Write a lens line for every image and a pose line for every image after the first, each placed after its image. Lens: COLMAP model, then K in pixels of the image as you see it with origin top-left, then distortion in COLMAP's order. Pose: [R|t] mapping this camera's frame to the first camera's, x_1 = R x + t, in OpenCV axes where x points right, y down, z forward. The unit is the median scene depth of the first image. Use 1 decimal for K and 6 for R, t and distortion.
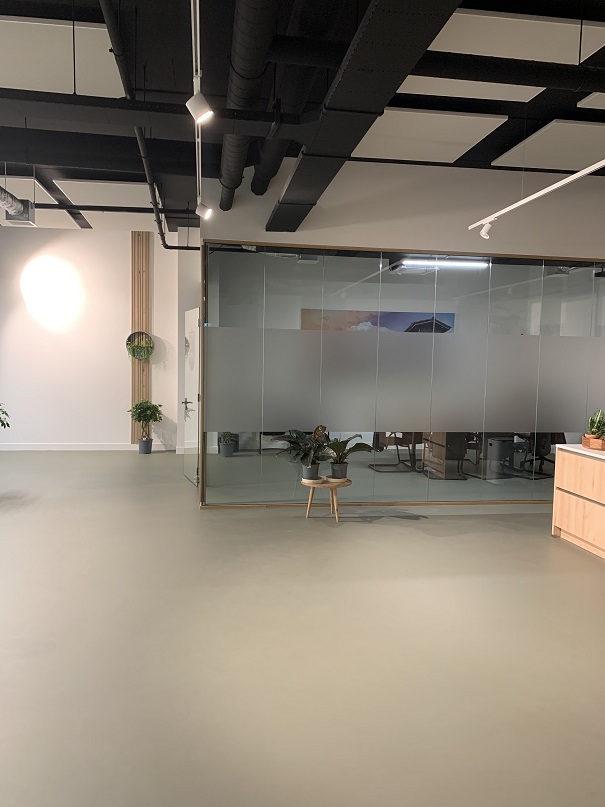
lens RADIAL K [[615.5, 0, 302.1], [0, 615.5, 400.5], [0, 0, 1]] dist [0.016438, -0.000228]
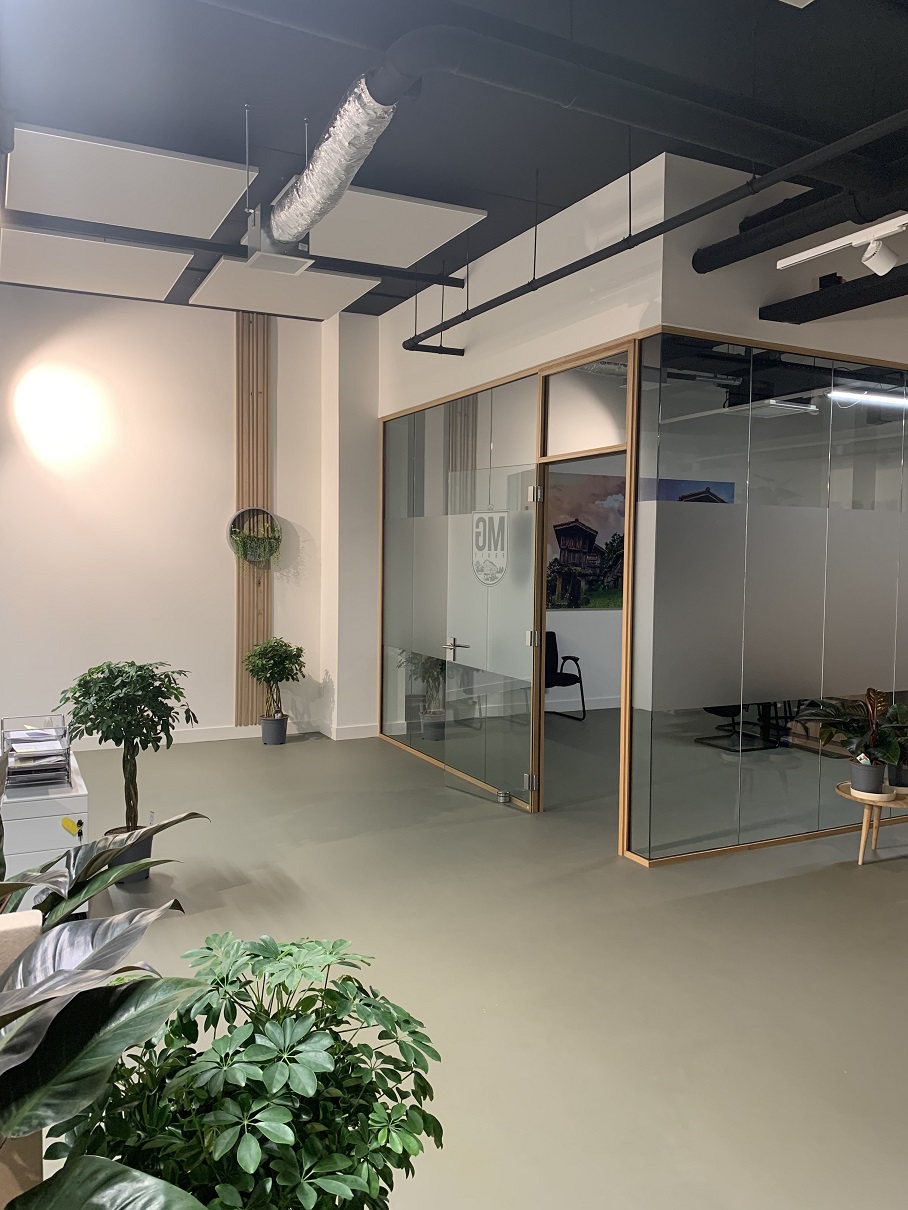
lens RADIAL K [[922.9, 0, 454.4], [0, 922.9, 605.8], [0, 0, 1]] dist [0.016438, -0.000228]
pose [[0.953007, -0.025544, 0.301868, -0.339199], [0.027676, 0.999613, -0.002787, -0.023169], [-0.301680, 0.011011, 0.953346, 0.206953]]
